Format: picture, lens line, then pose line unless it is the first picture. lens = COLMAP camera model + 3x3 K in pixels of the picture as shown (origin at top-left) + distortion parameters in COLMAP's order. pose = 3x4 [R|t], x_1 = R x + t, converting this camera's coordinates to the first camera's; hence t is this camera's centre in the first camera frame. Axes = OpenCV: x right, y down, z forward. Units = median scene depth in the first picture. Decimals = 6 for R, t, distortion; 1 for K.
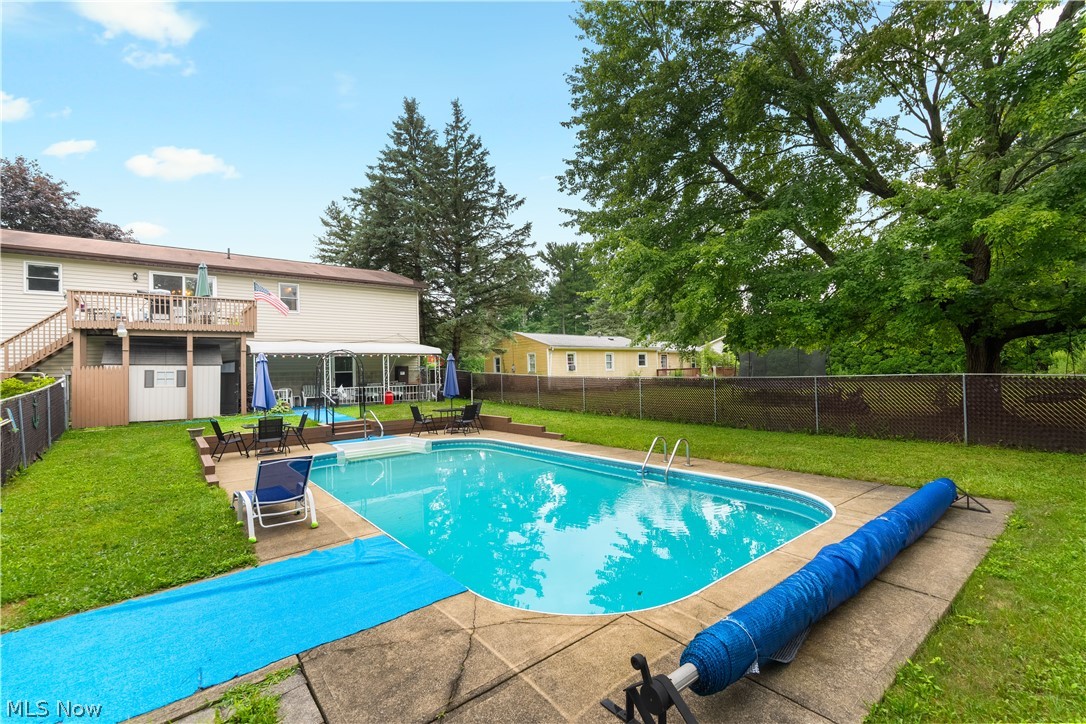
lens RADIAL K [[476.9, 0, 541.7], [0, 476.9, 366.6], [0, 0, 1]] dist [-0.001533, -0.000224]
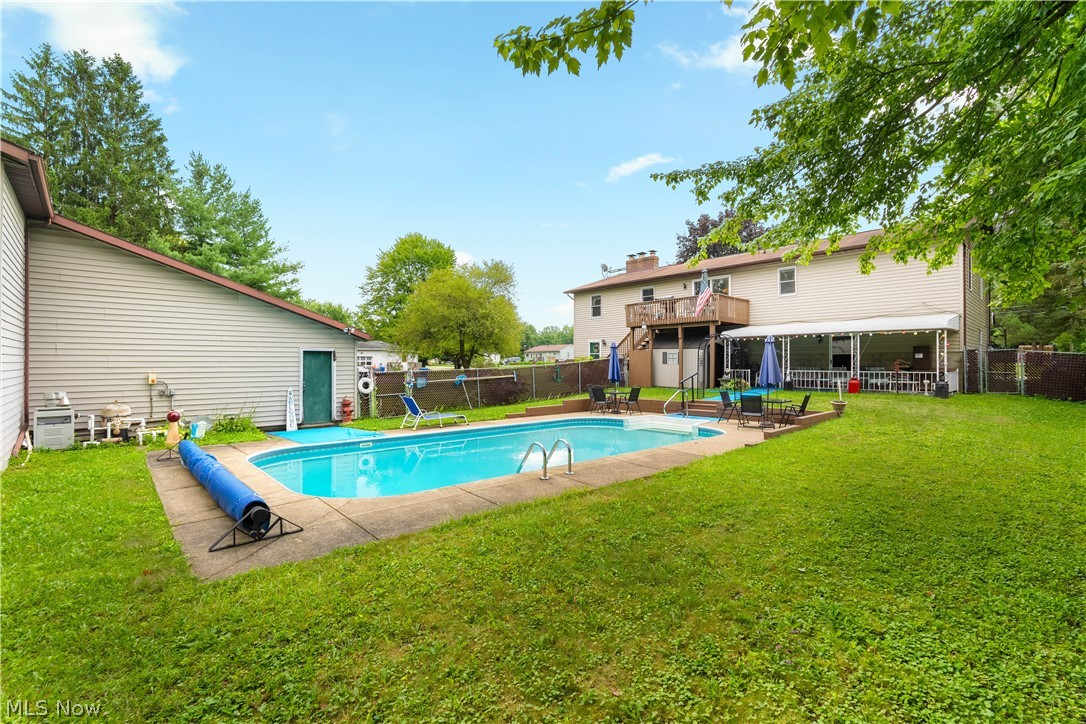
lens RADIAL K [[476.9, 0, 539.5], [0, 476.9, 358.5], [0, 0, 1]] dist [-0.001533, -0.000224]
pose [[0.073026, 0.017124, -0.997183, 0.589791], [0.015398, 0.999714, 0.018295, -0.005463], [0.997211, -0.016690, 0.072741, 0.498327]]
